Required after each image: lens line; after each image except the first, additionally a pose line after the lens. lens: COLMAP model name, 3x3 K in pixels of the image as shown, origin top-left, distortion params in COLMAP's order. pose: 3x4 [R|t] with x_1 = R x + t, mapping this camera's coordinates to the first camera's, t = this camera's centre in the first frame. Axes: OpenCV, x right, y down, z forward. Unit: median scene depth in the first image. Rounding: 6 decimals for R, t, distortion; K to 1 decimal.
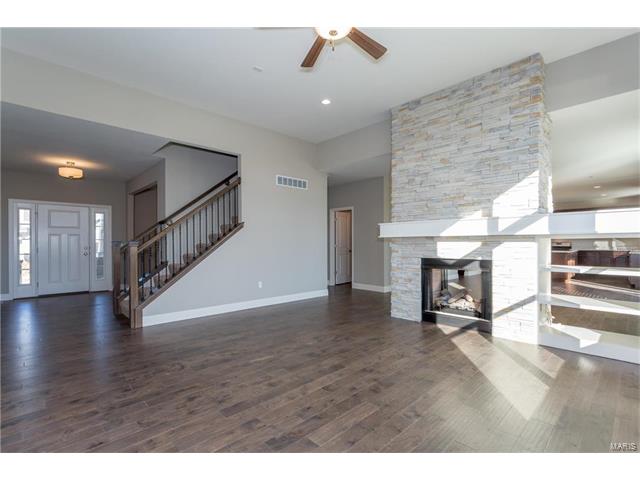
lens RADIAL K [[305.8, 0, 316.7], [0, 305.8, 244.2], [0, 0, 1]] dist [-0.000496, 0.002219]
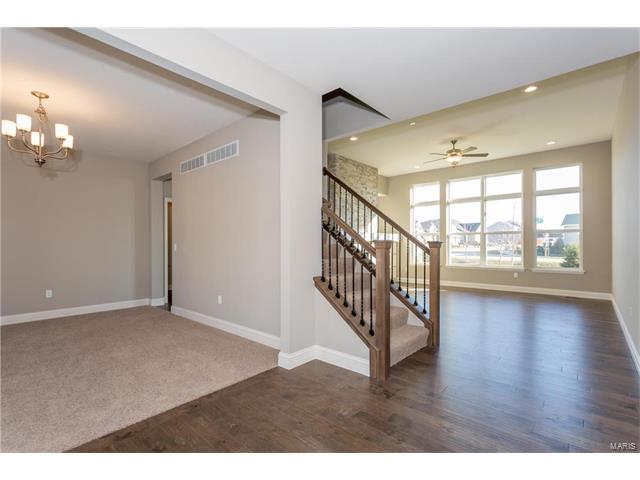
lens RADIAL K [[305.8, 0, 320.4], [0, 305.8, 242.2], [0, 0, 1]] dist [-0.000496, 0.002219]
pose [[-0.084414, 0.011003, 0.996370, -1.527988], [0.006458, 0.999924, -0.010495, 0.000765], [-0.996410, 0.005549, -0.084478, 1.492949]]
